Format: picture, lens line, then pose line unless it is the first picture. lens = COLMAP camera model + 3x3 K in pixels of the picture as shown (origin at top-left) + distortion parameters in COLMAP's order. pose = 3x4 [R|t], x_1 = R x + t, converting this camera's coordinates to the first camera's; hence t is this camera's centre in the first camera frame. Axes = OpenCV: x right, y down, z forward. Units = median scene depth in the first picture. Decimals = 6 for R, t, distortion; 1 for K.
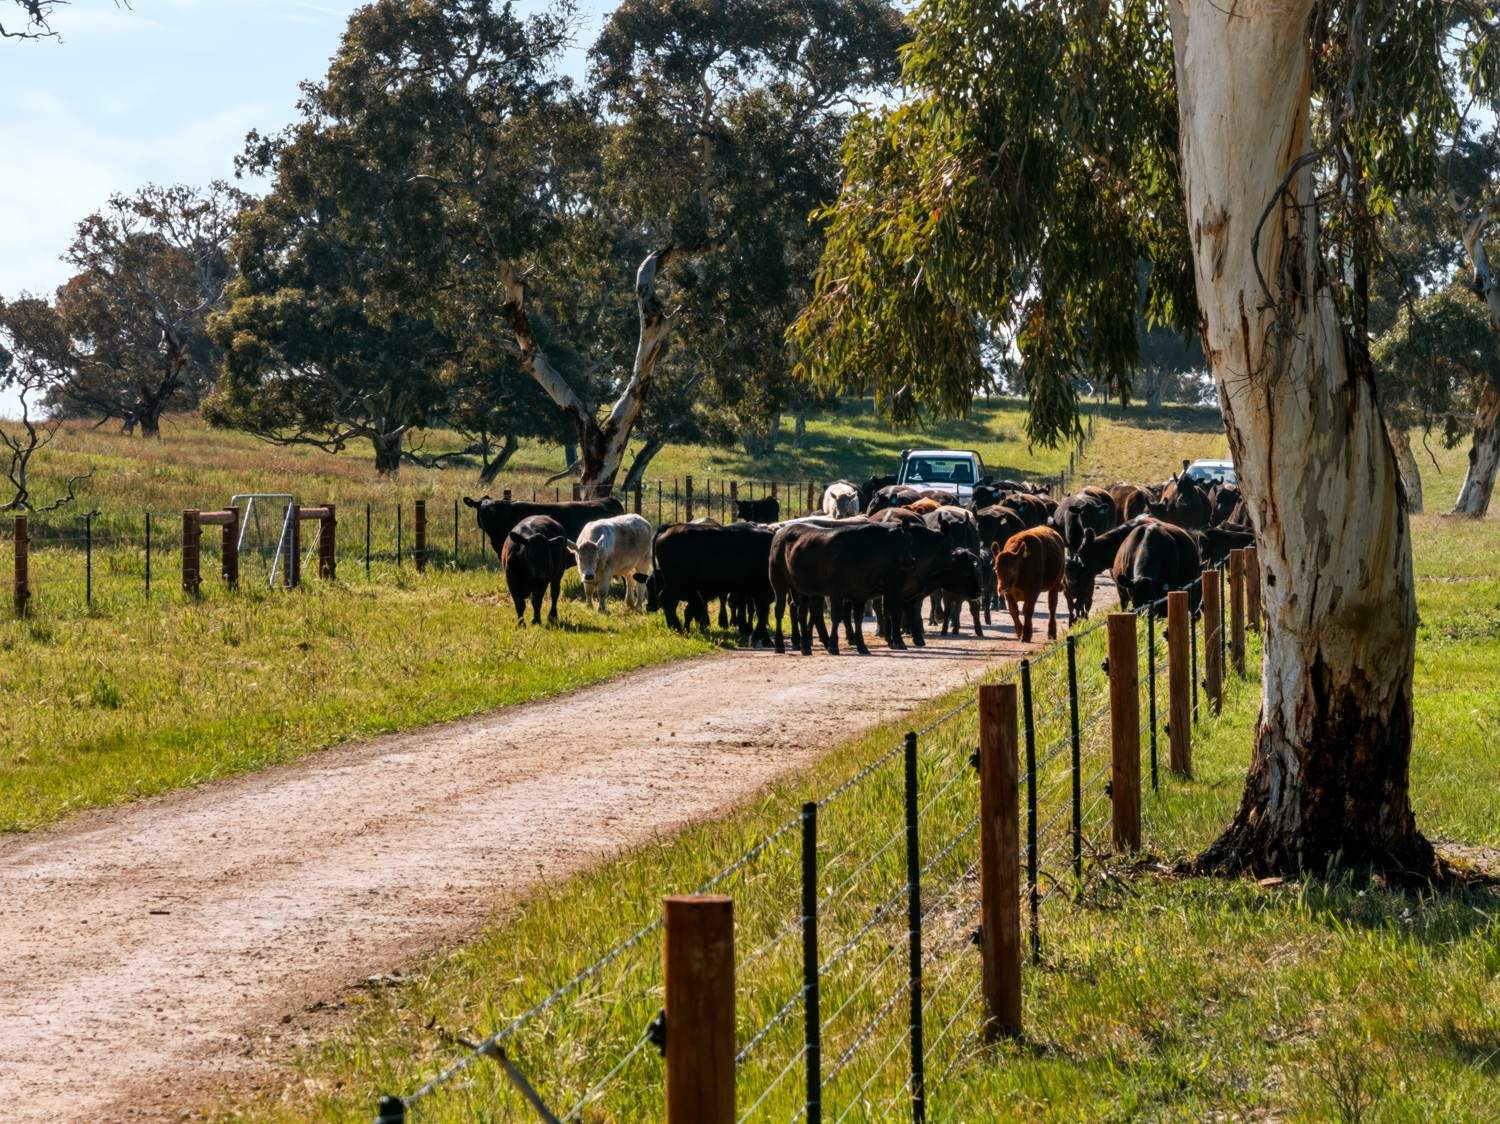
lens RADIAL K [[7251.3, 0, 749.9], [0, 7251.3, 562.1], [0, 0, 1]] dist [0.440565, 0.000000]
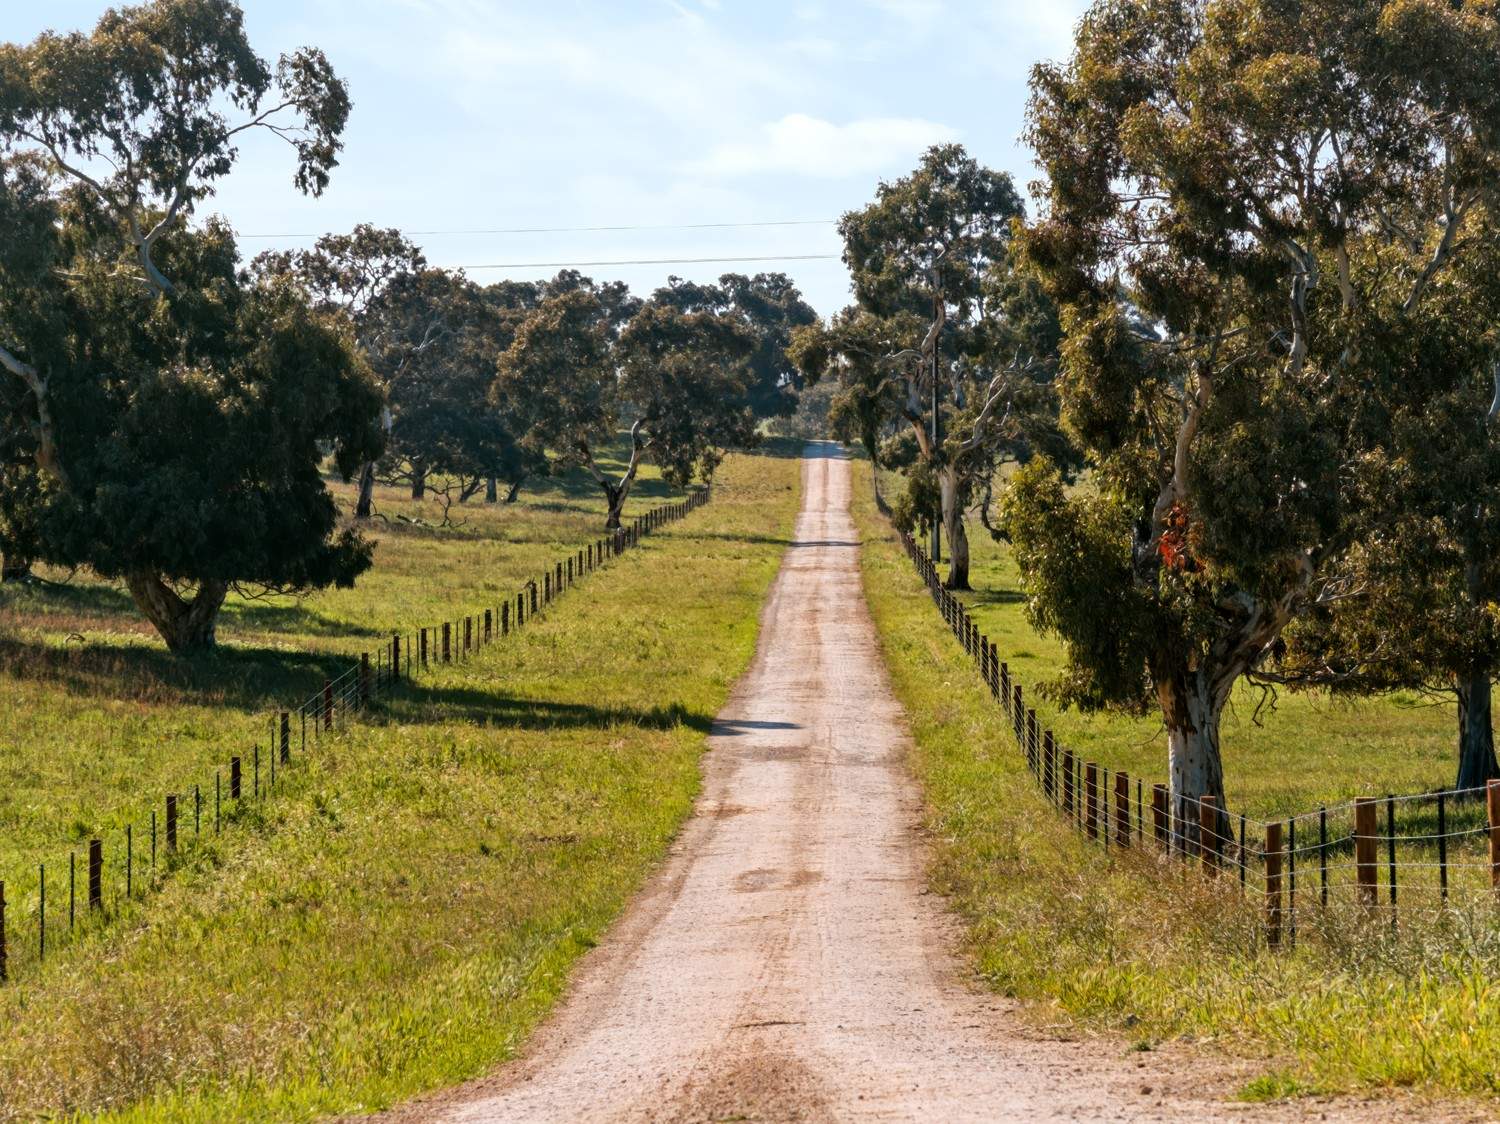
lens RADIAL K [[7251.3, 0, 750.0], [0, 7251.3, 561.7], [0, 0, 1]] dist [0.440565, 0.000000]
pose [[0.997228, -0.002297, 0.074370, -0.162208], [0.001927, 0.999985, 0.005038, -0.006447], [-0.074381, -0.004880, 0.997218, -1.516098]]
